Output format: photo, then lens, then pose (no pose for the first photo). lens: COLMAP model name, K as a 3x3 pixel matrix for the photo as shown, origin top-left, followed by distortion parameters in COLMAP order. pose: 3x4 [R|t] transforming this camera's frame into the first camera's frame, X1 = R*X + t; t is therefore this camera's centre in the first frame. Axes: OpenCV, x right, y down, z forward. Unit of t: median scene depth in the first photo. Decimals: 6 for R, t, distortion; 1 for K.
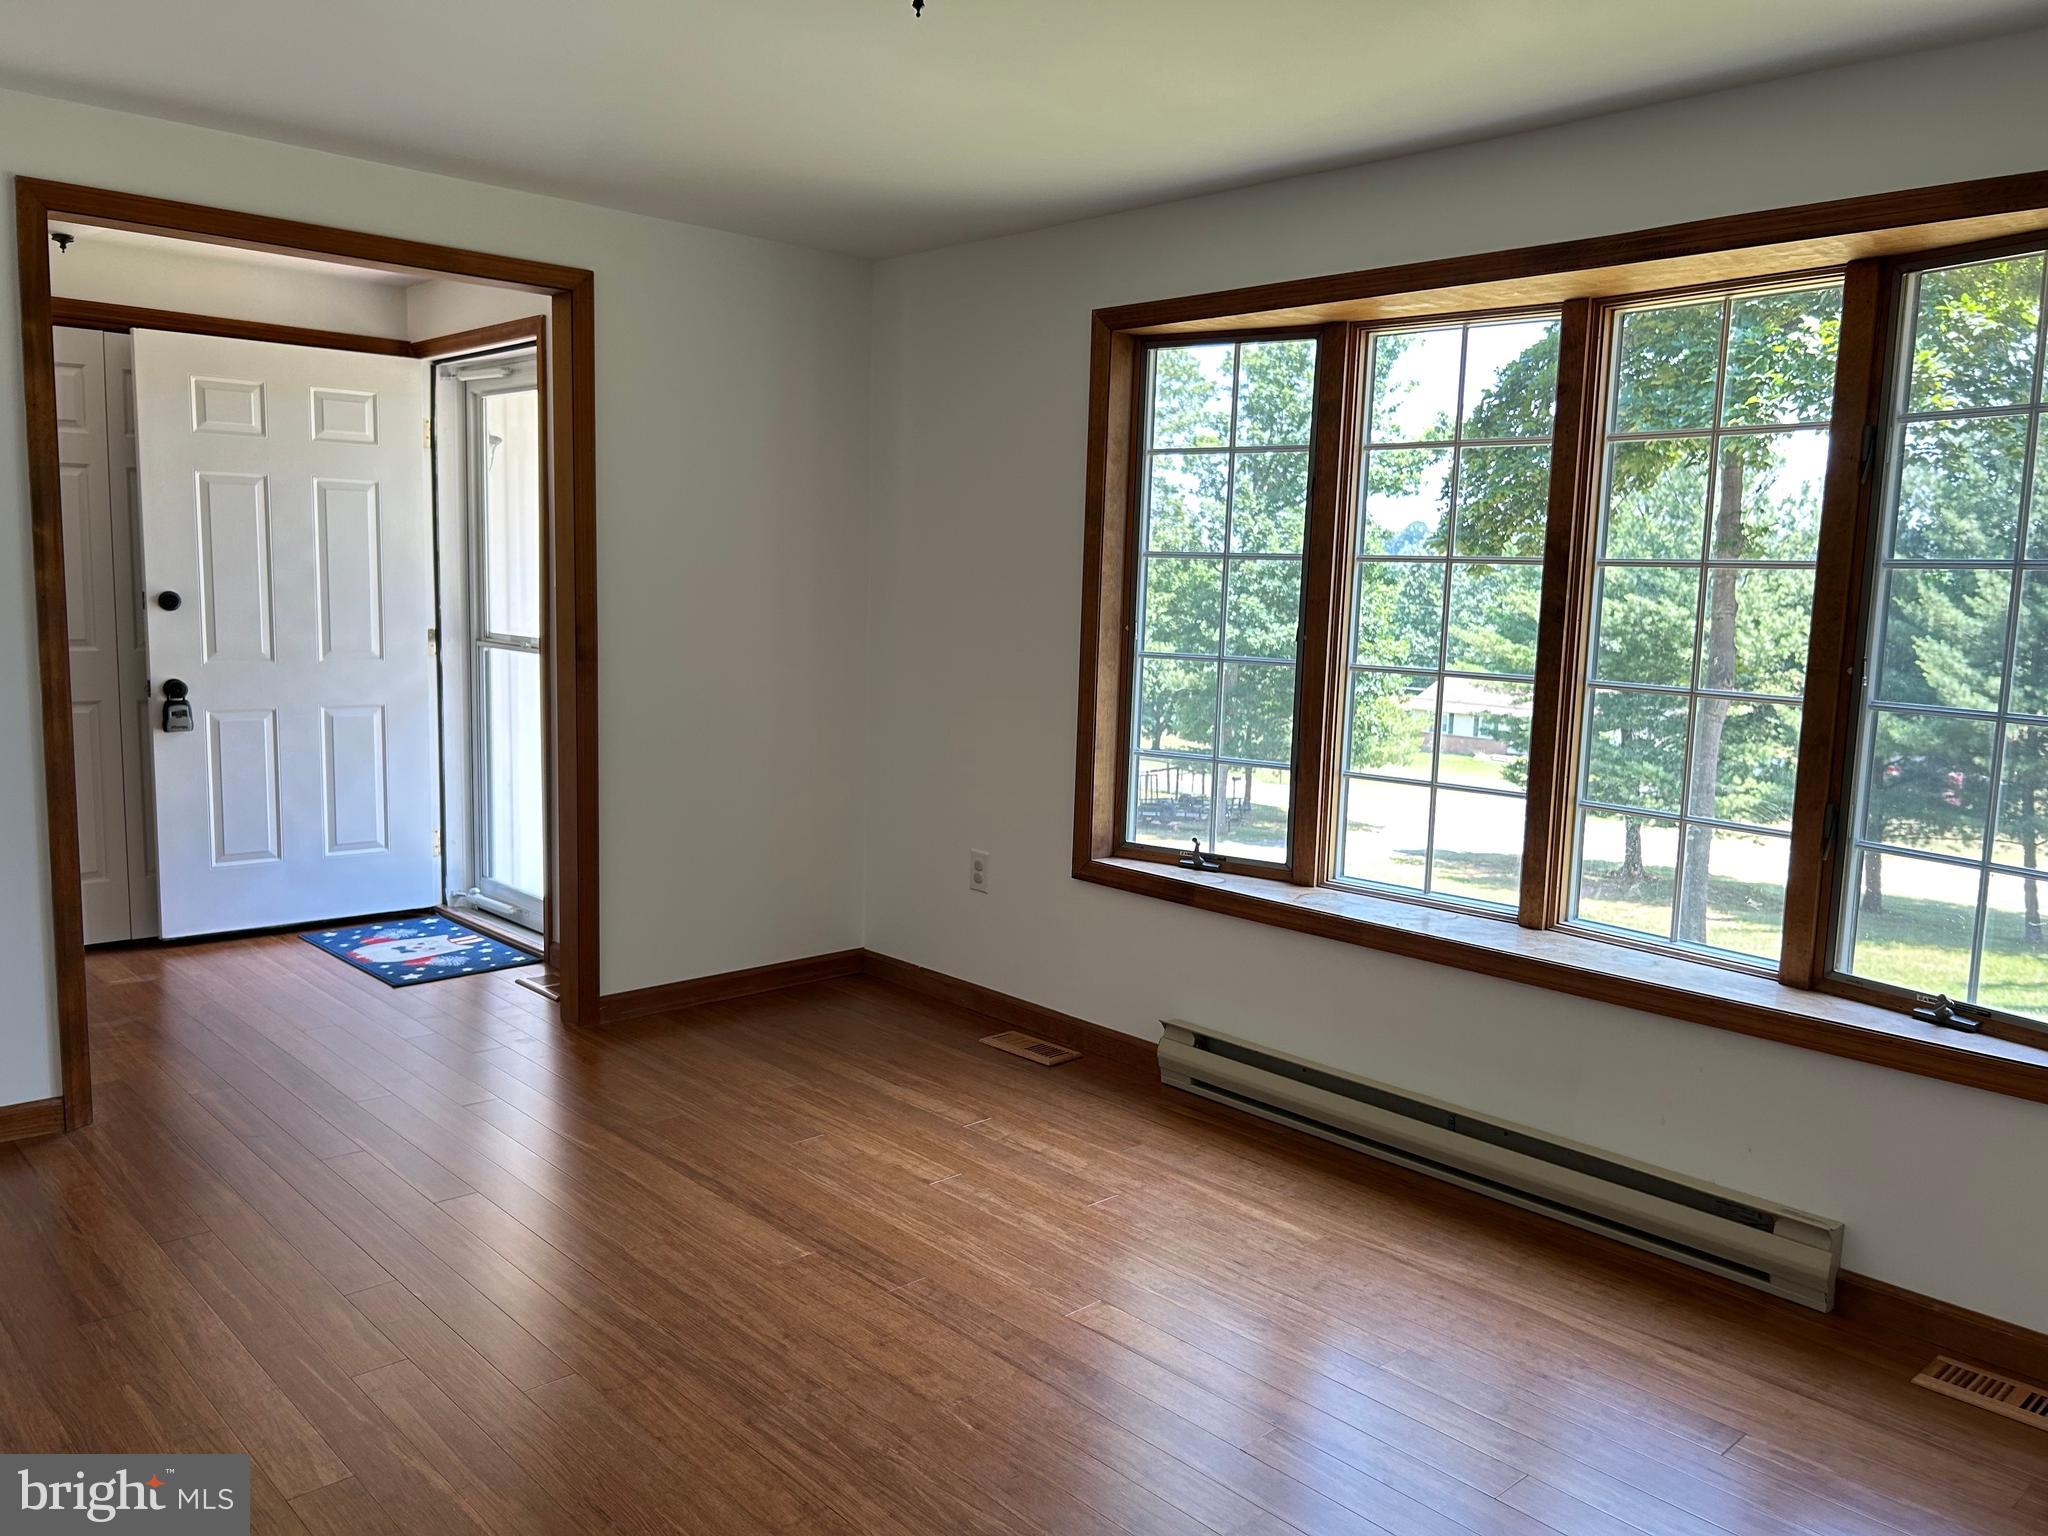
lens RADIAL K [[1544.1, 0, 1024.0], [0, 1544.1, 768.0], [0, 0, 1]] dist [0.013420, -0.034919]
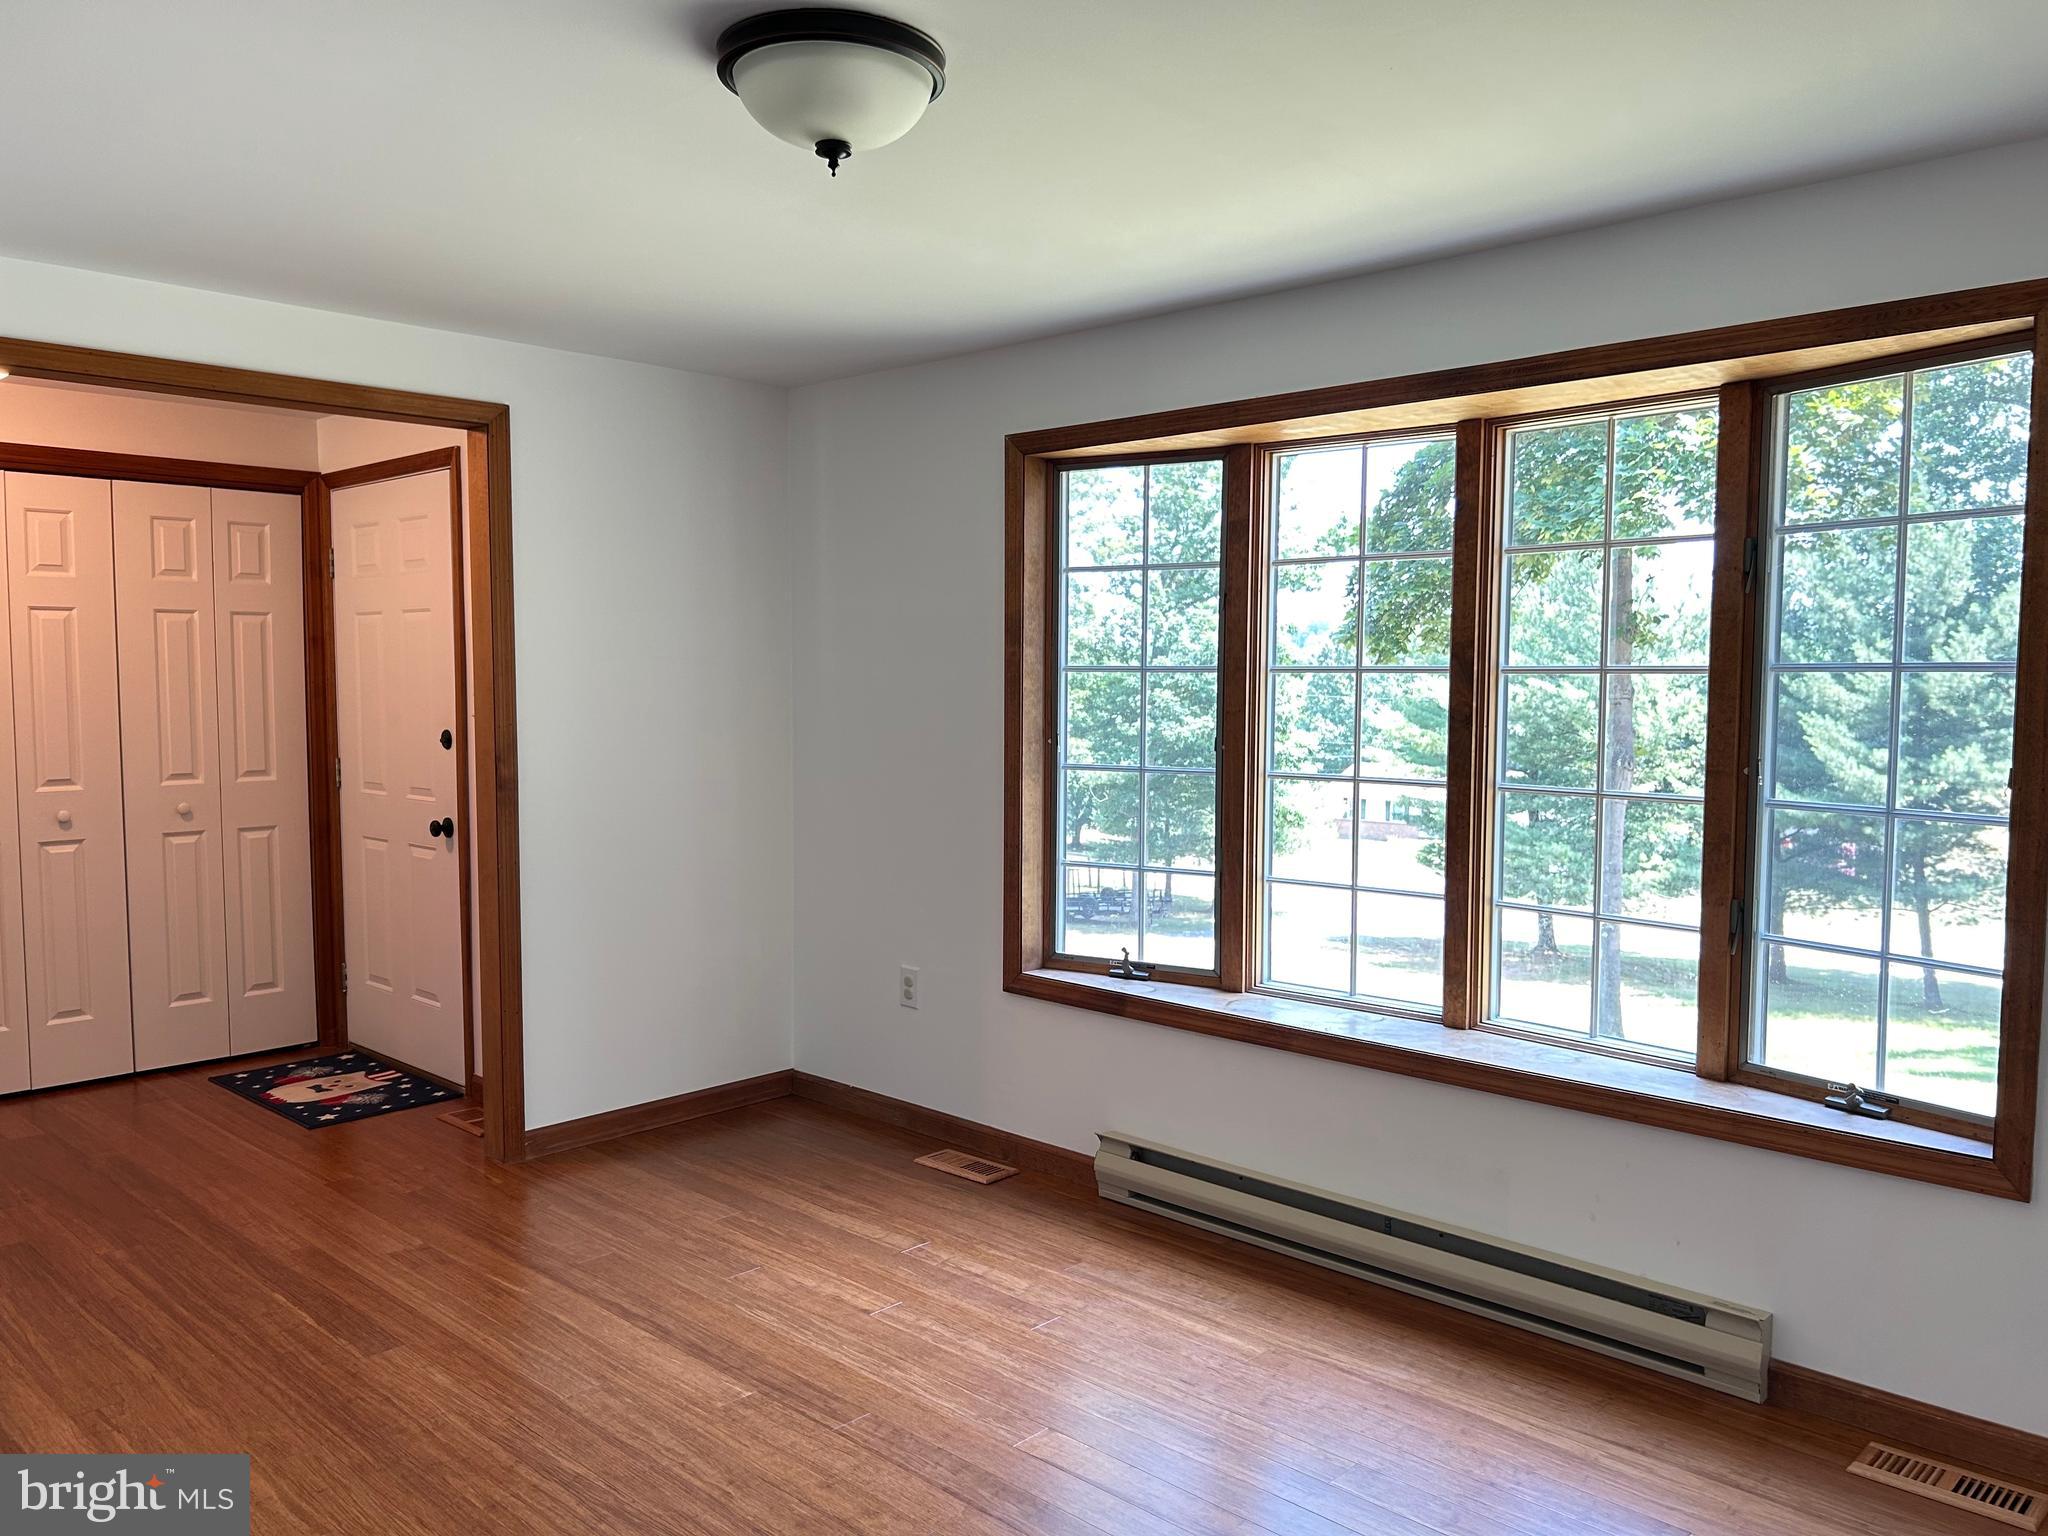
lens RADIAL K [[1544.3, 0, 1025.5], [0, 1544.3, 778.6], [0, 0, 1]] dist [-0.003150, -0.010107]
pose [[0.998072, -0.029982, 0.054349, -0.004847], [0.032984, 0.997930, -0.055204, -0.013209], [-0.052582, 0.056890, 0.996995, -0.007318]]
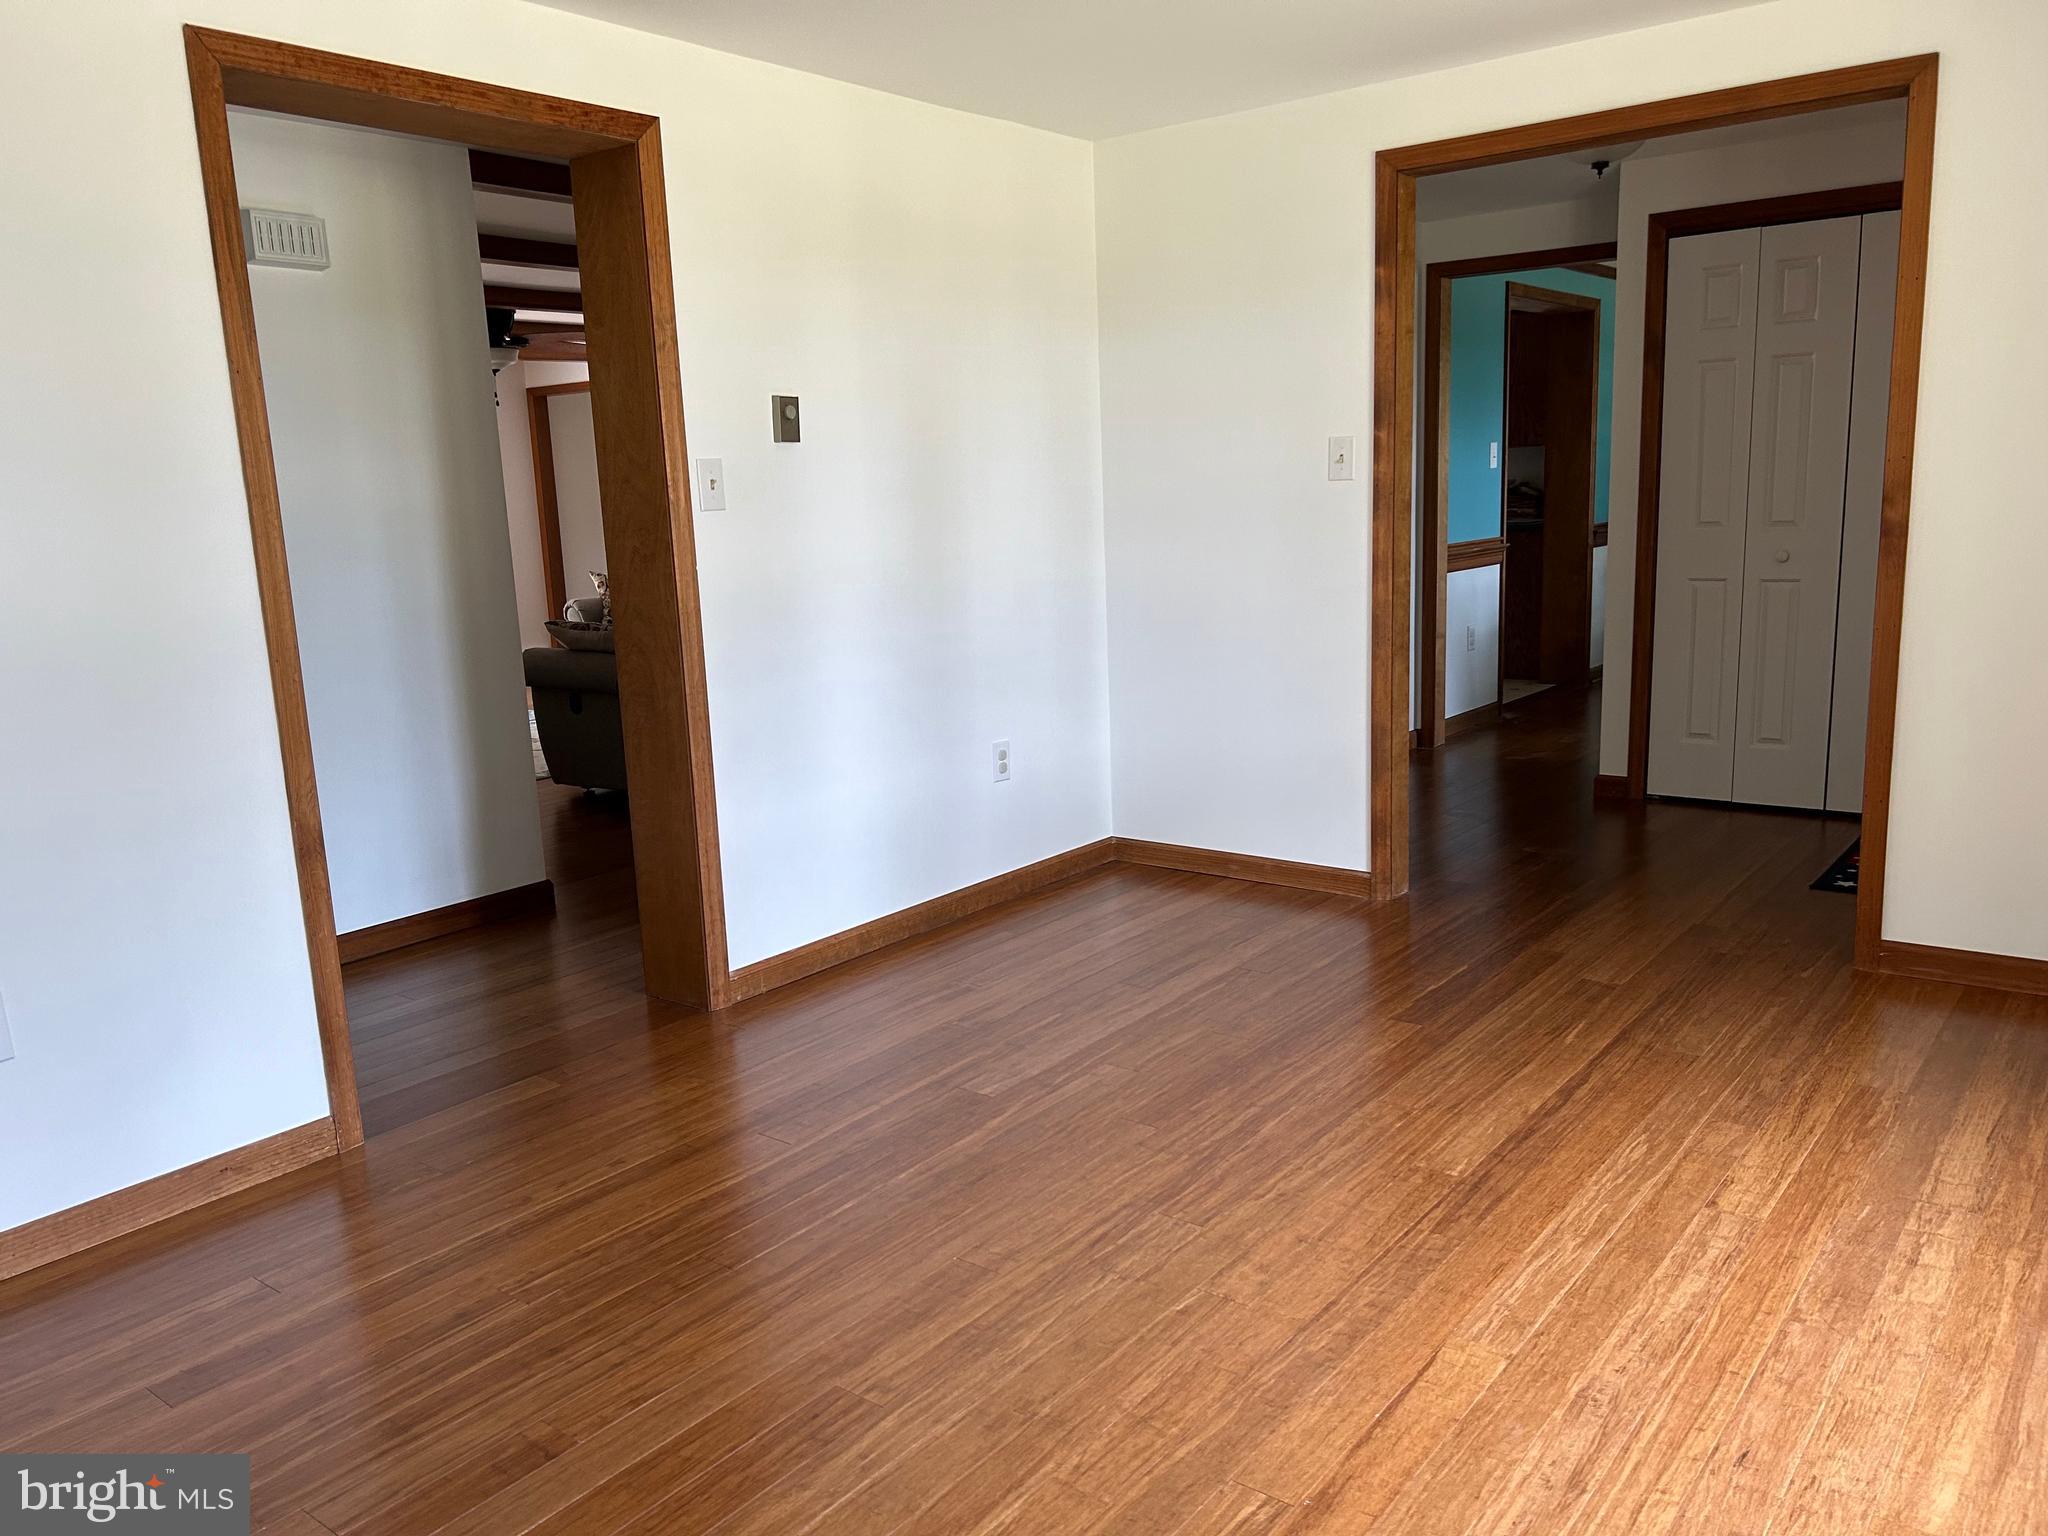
lens RADIAL K [[1544.1, 0, 1024.0], [0, 1544.1, 768.0], [0, 0, 1]] dist [0.013420, -0.034919]
pose [[0.161324, 0.151859, -0.975148, 0.557111], [-0.085495, 0.986526, 0.139487, -0.028772], [0.983191, 0.060867, 0.172133, 0.459098]]
